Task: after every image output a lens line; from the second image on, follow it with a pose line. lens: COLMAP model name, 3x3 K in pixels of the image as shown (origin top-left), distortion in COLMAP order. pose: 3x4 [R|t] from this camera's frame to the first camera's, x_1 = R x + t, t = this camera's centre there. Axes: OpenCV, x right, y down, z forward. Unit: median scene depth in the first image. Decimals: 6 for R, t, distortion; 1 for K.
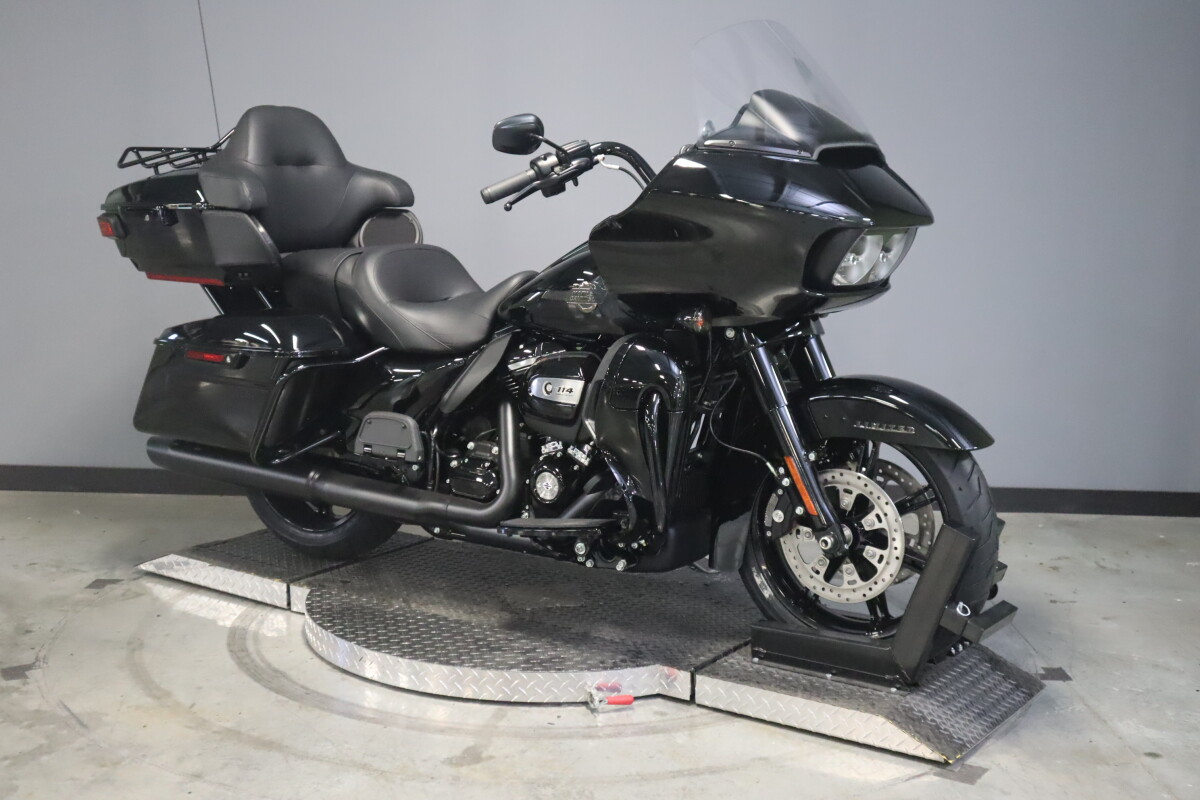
lens RADIAL K [[1582.4, 0, 600.0], [0, 1582.4, 400.0], [0, 0, 1]] dist [0.017655, 0.032615]
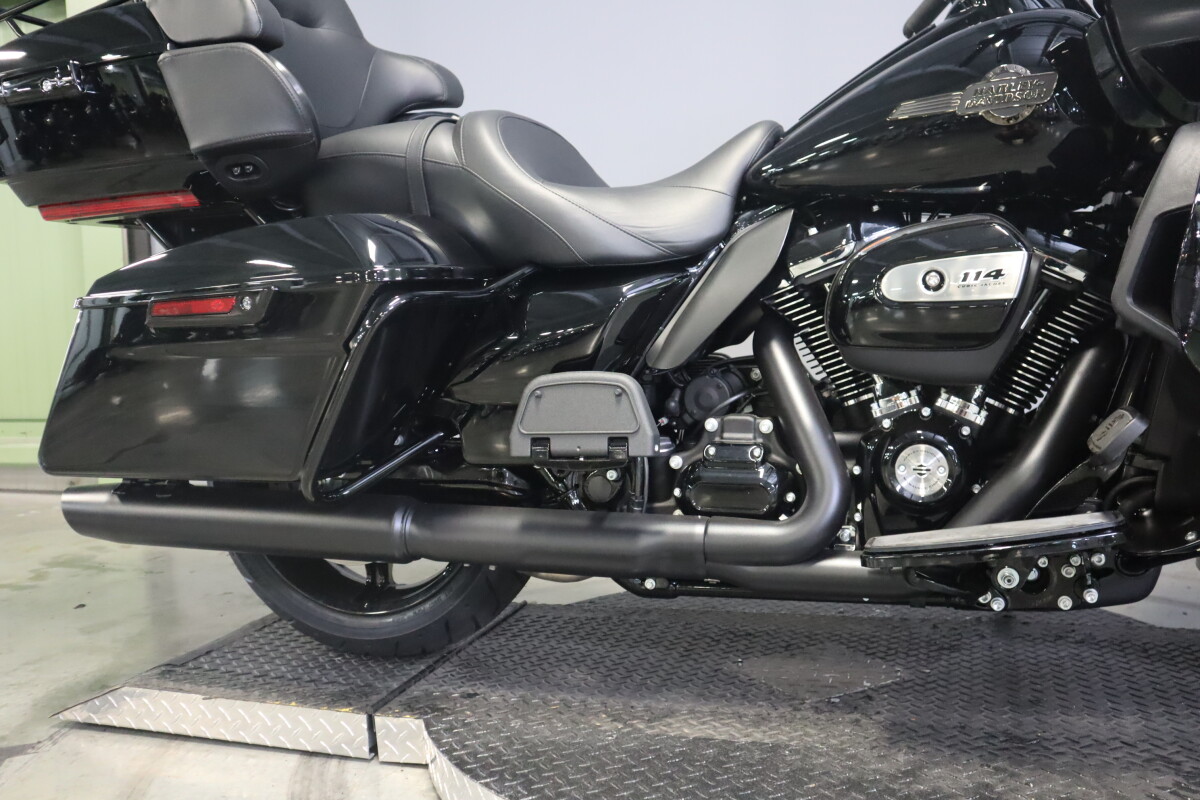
lens RADIAL K [[1100.6, 0, 600.0], [0, 1100.6, 400.0], [0, 0, 1]] dist [-0.062366, 0.114594]
pose [[0.963880, -0.082210, 0.253333, -0.230811], [0.101112, 0.992910, -0.062497, 0.042973], [-0.246399, 0.085855, 0.965358, 0.667659]]
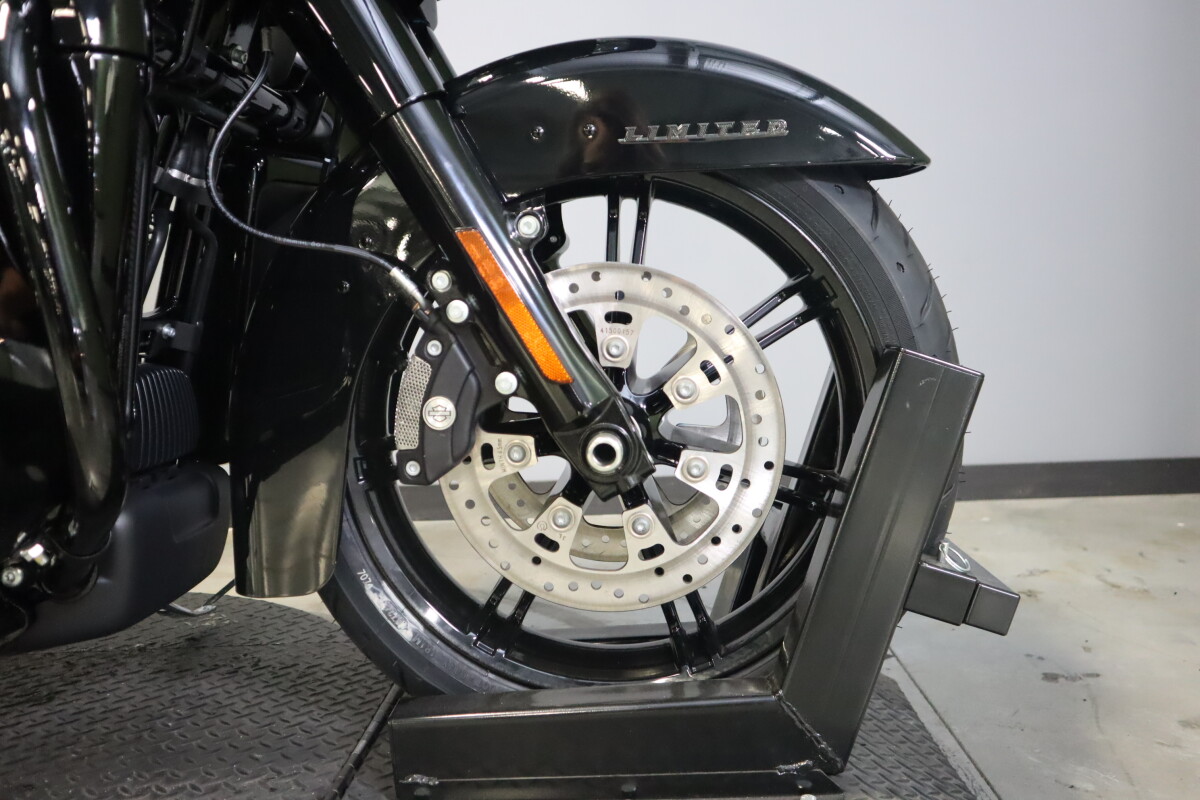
lens RADIAL K [[1009.7, 0, 600.0], [0, 1009.7, 400.0], [0, 0, 1]] dist [-0.029628, 0.002707]
pose [[0.847617, -0.106957, 0.519716, 0.021111], [0.141797, 0.989510, -0.027621, 0.076990], [-0.511311, 0.097106, 0.853892, 0.732112]]
